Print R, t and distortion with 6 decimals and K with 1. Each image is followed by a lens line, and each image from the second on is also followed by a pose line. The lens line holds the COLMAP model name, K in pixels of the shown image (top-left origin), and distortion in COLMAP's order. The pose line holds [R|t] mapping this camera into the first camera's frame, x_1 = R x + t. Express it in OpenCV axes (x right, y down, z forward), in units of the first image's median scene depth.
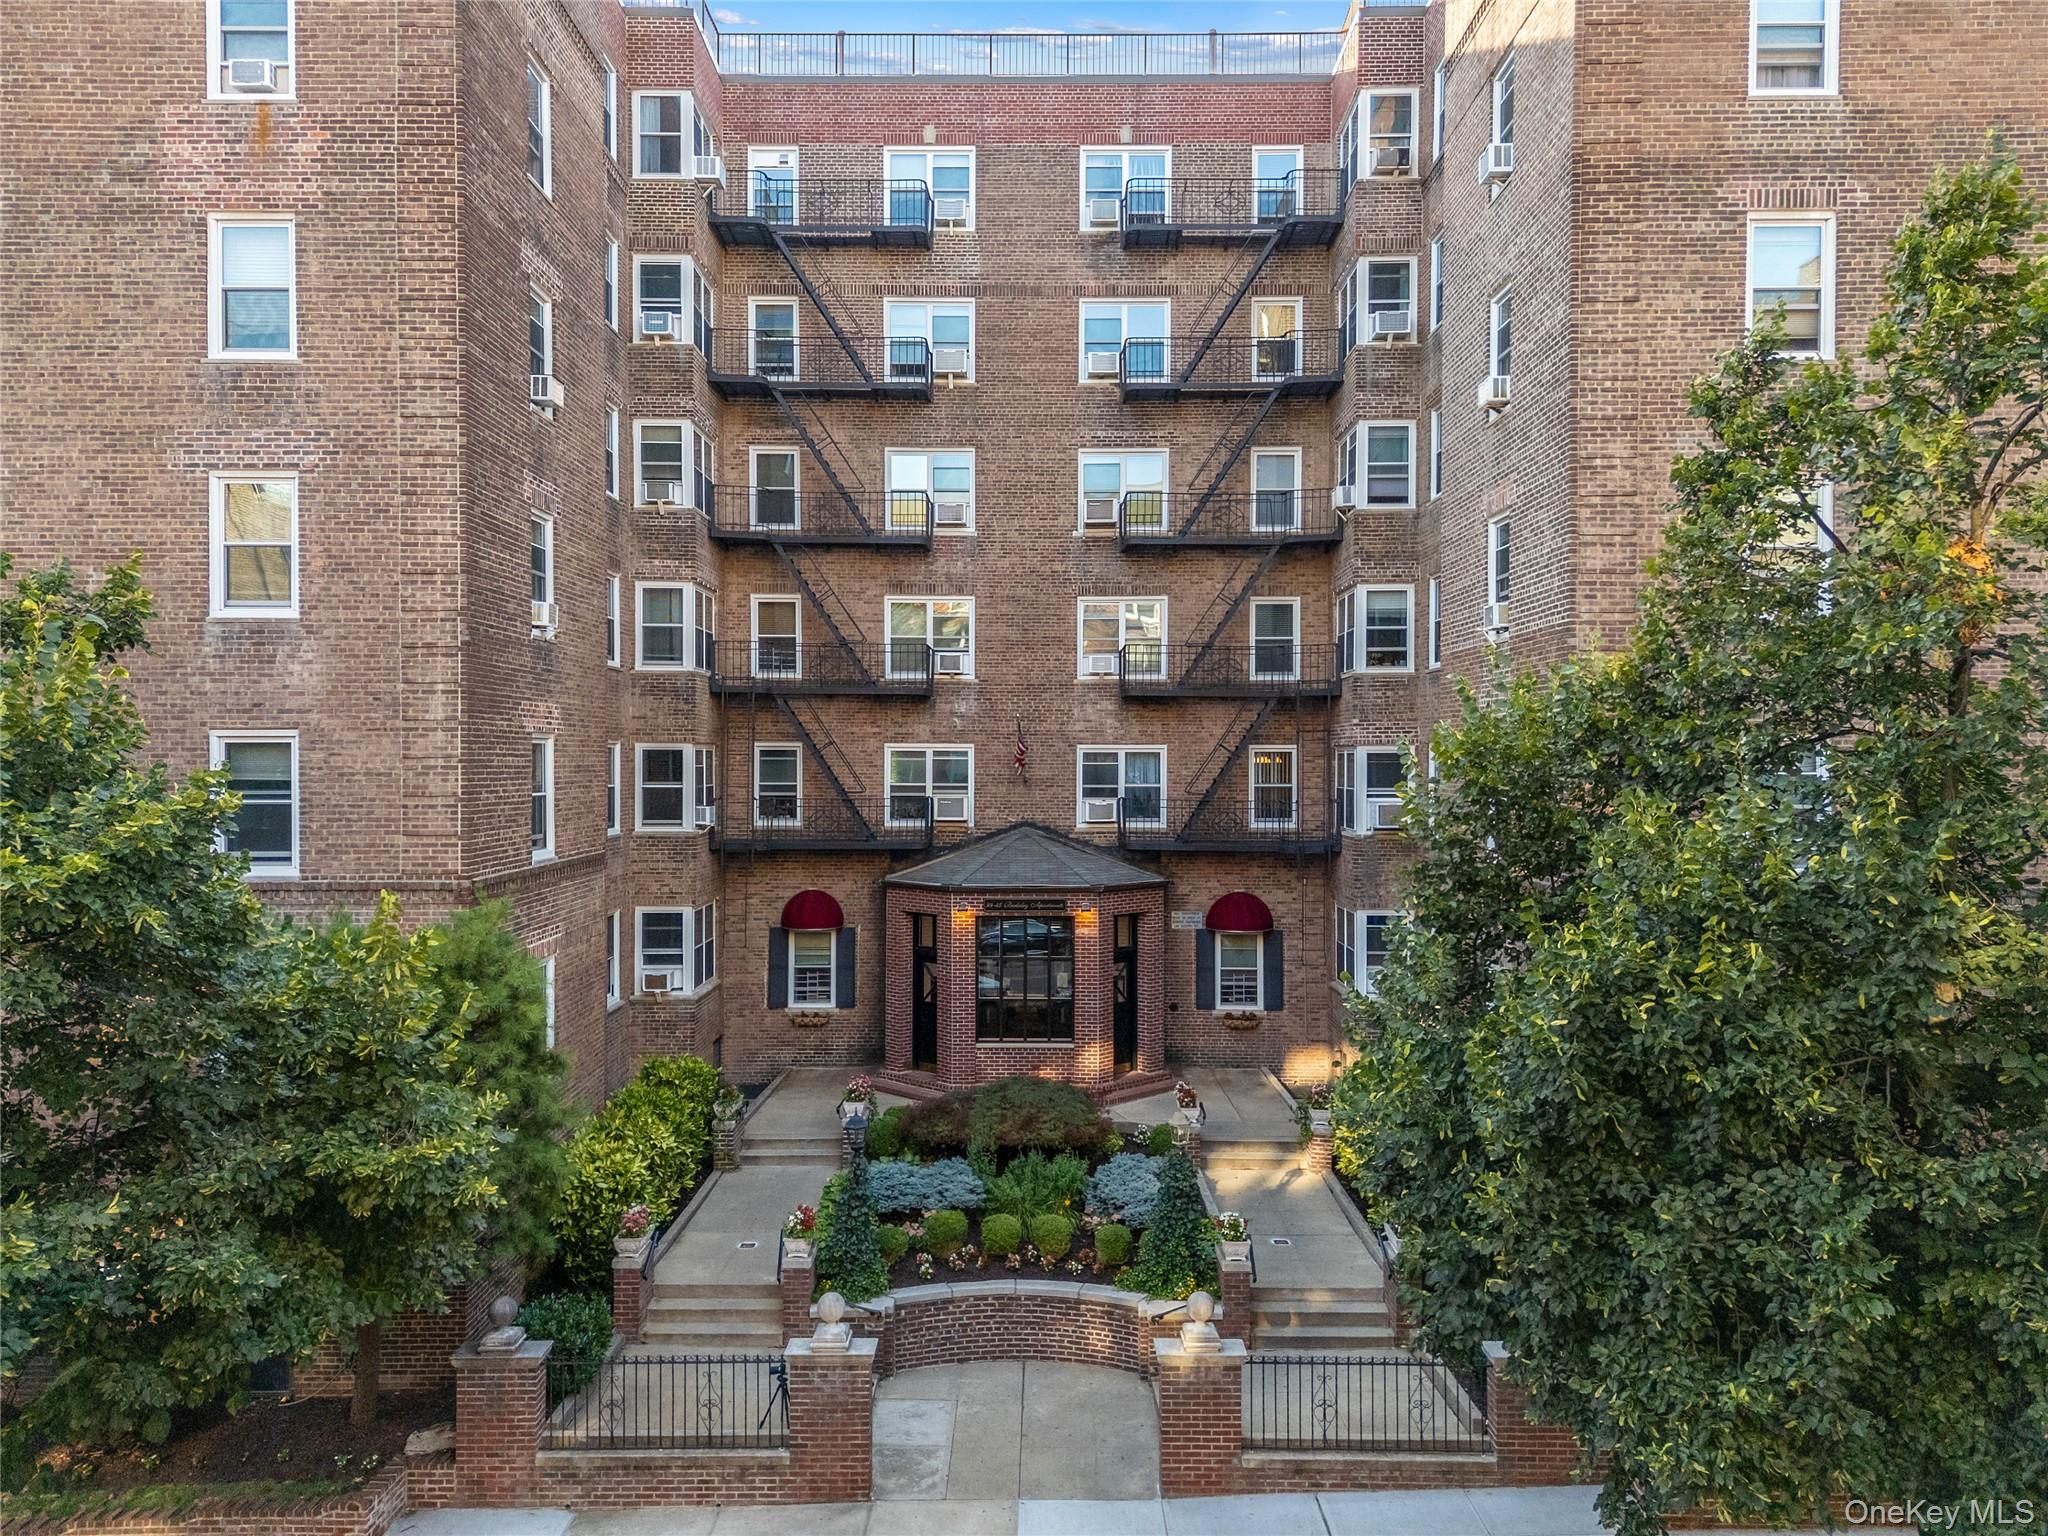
lens RADIAL K [[1543.3, 0, 1022.7], [0, 1543.3, 770.9], [0, 0, 1]] dist [0.005218, -0.000208]
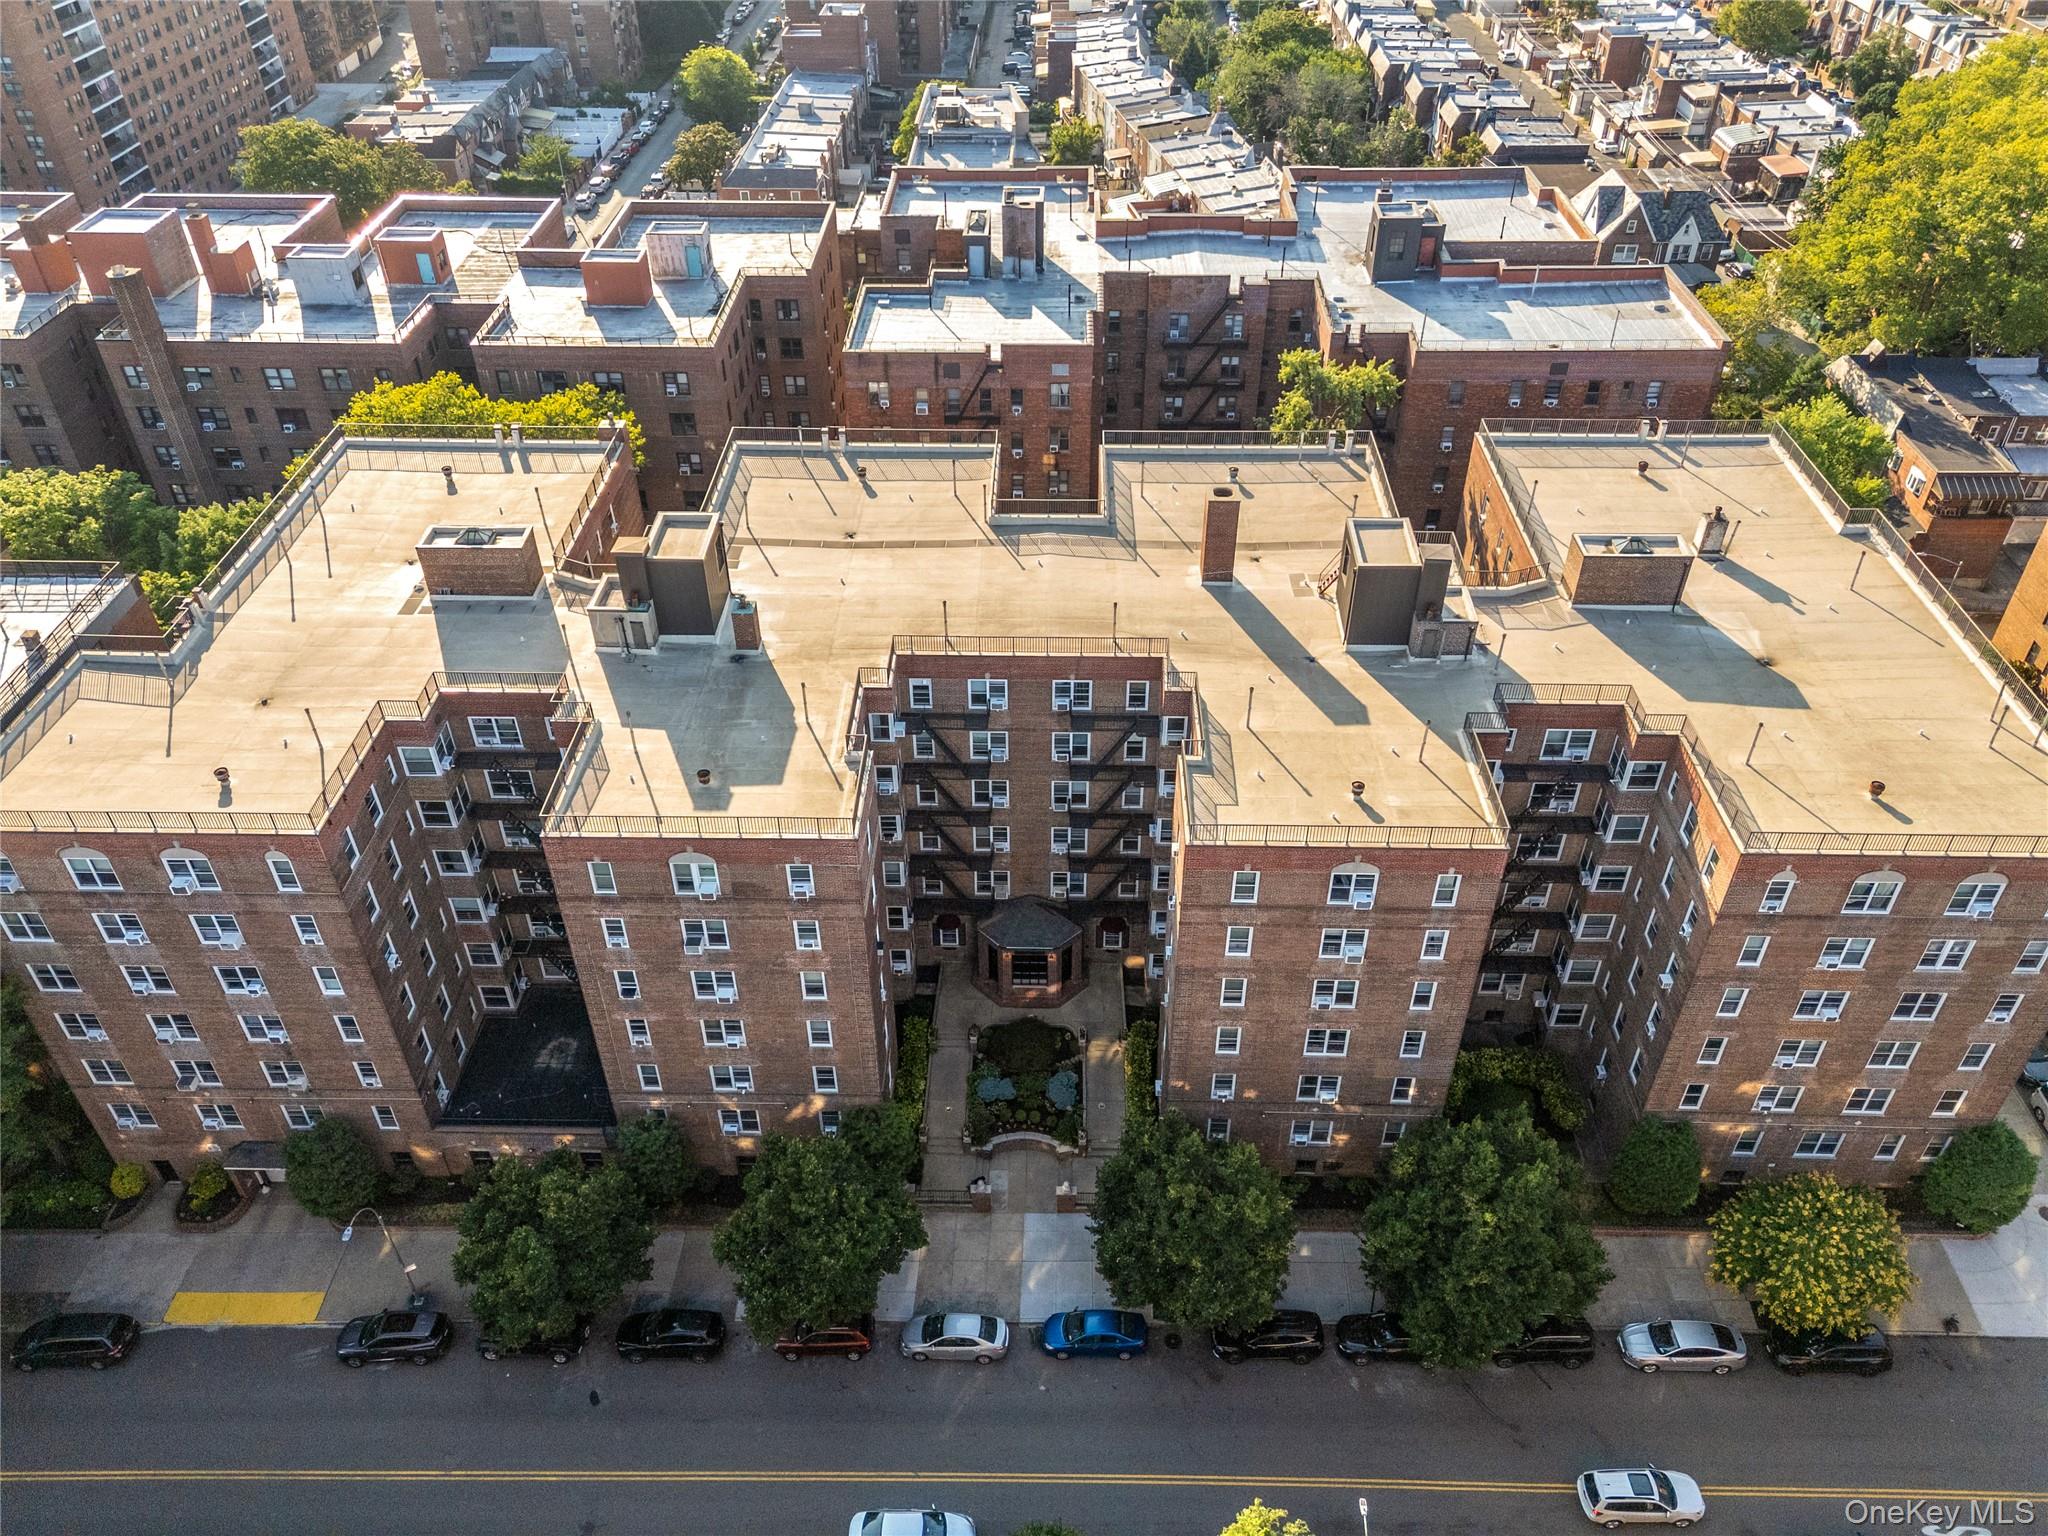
lens RADIAL K [[1543.3, 0, 1028.5], [0, 1543.3, 766.1], [0, 0, 1]] dist [0.005218, -0.000208]
pose [[0.999779, 0.005873, -0.020176, 0.048577], [0.007582, 0.794643, 0.607030, -1.703974], [0.019598, -0.607049, 0.794423, -0.910066]]
